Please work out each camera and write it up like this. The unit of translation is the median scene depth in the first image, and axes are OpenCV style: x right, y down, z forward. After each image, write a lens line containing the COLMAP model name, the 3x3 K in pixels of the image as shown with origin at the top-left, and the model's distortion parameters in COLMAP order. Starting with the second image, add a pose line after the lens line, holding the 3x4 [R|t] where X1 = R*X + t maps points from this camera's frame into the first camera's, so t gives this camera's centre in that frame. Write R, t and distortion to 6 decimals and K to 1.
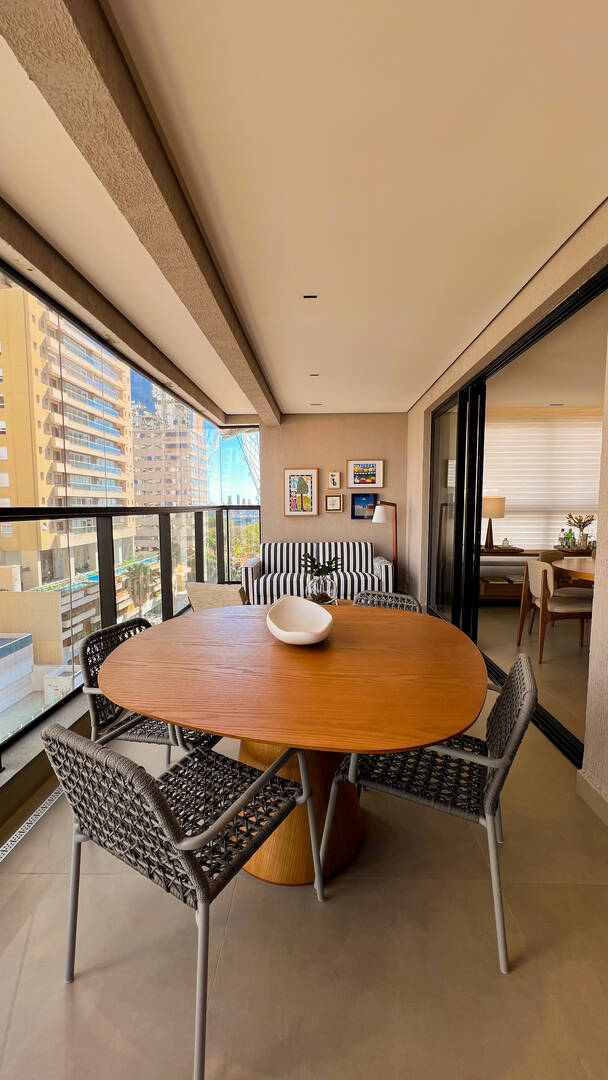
lens RADIAL K [[438.5, 0, 304.0], [0, 438.5, 540.0], [0, 0, 1]] dist [0.001761, 0.000219]
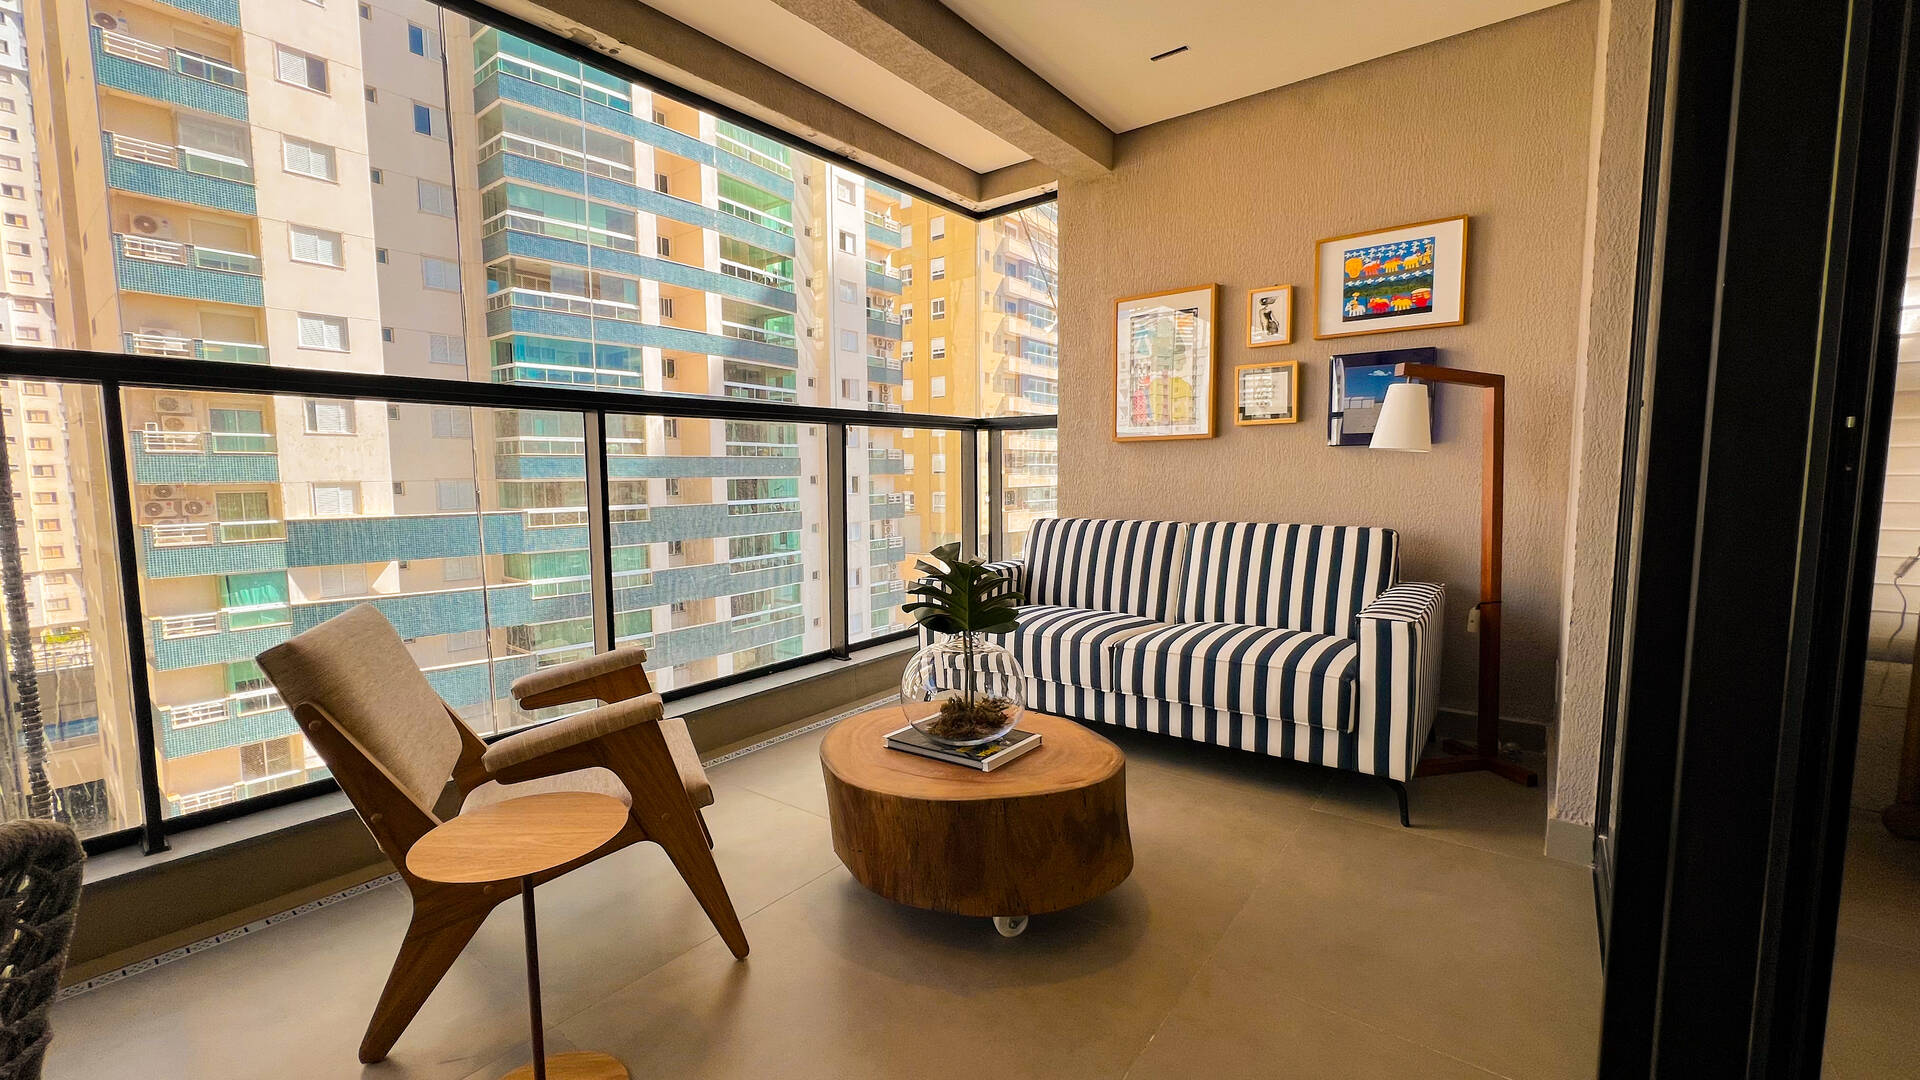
lens RADIAL K [[779.6, 0, 960.0], [0, 779.6, 540.0], [0, 0, 1]] dist [0.001761, 0.000219]
pose [[0.822837, 0.044817, -0.566508, 0.203199], [-0.035519, 0.998992, 0.027441, 0.009553], [0.567167, -0.002457, 0.823599, 0.437765]]
